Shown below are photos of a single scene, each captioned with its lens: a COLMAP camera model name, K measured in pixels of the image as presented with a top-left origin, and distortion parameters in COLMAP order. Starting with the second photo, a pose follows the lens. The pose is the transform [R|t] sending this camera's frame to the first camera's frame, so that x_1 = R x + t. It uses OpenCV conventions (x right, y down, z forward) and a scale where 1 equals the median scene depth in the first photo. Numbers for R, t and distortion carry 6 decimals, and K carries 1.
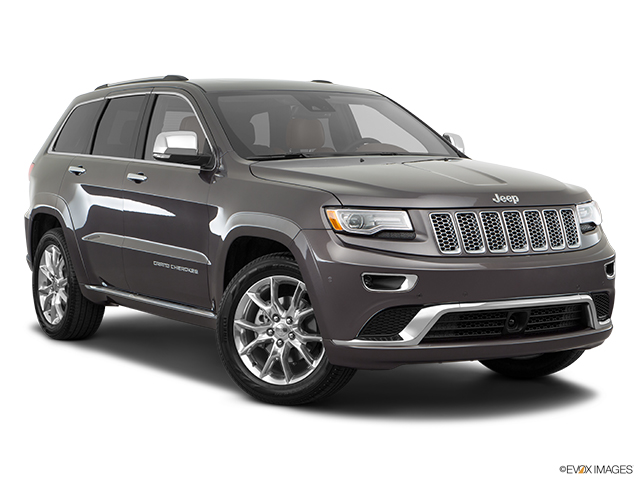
lens RADIAL K [[1201.3, 0, 320.0], [0, 1201.3, 240.0], [0, 0, 1]] dist [0.048612, 0.040301]
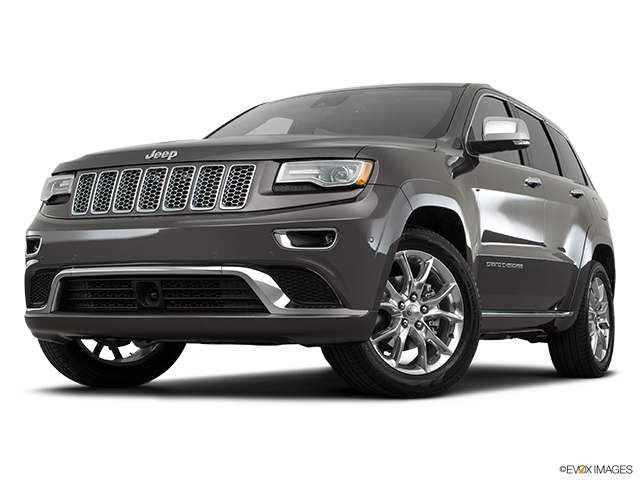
lens RADIAL K [[1123.2, 0, 320.0], [0, 1123.2, 240.0], [0, 0, 1]] dist [-0.007181, -0.028523]
pose [[0.596020, -0.040568, -0.801944, 0.865577], [-0.062732, 0.993318, -0.096872, 0.097847], [0.800516, 0.108045, 0.589492, 0.612029]]
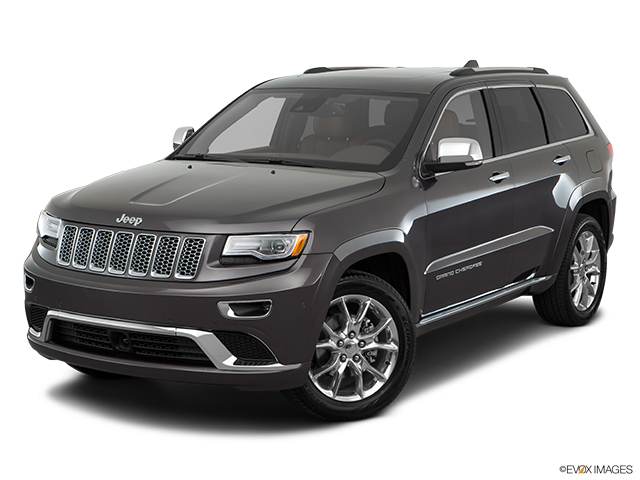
lens RADIAL K [[1210.6, 0, 320.0], [0, 1210.6, 240.0], [0, 0, 1]] dist [0.042403, 0.076327]
pose [[0.522701, 0.121023, -0.843882, 1.088148], [-0.061452, 0.992646, 0.104294, -0.132086], [0.850299, -0.002657, 0.526294, 0.594484]]
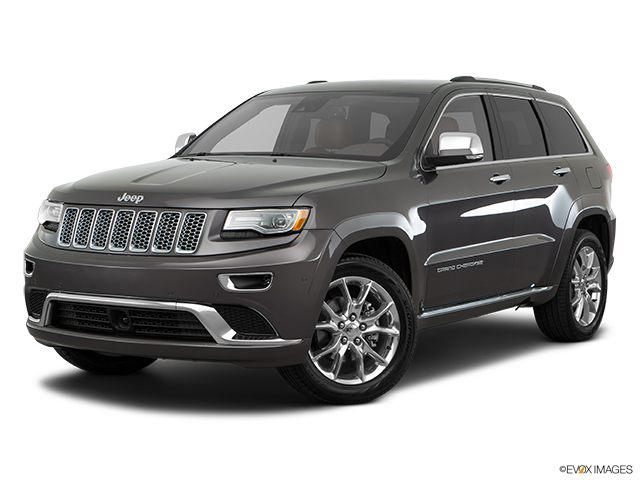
lens RADIAL K [[1210.6, 0, 320.0], [0, 1210.6, 240.0], [0, 0, 1]] dist [0.042403, 0.076327]
pose [[0.522990, 0.061967, -0.850083, 1.094936], [-0.064694, 0.997363, 0.032902, -0.042645], [0.849880, 0.037787, 0.525620, 0.595045]]
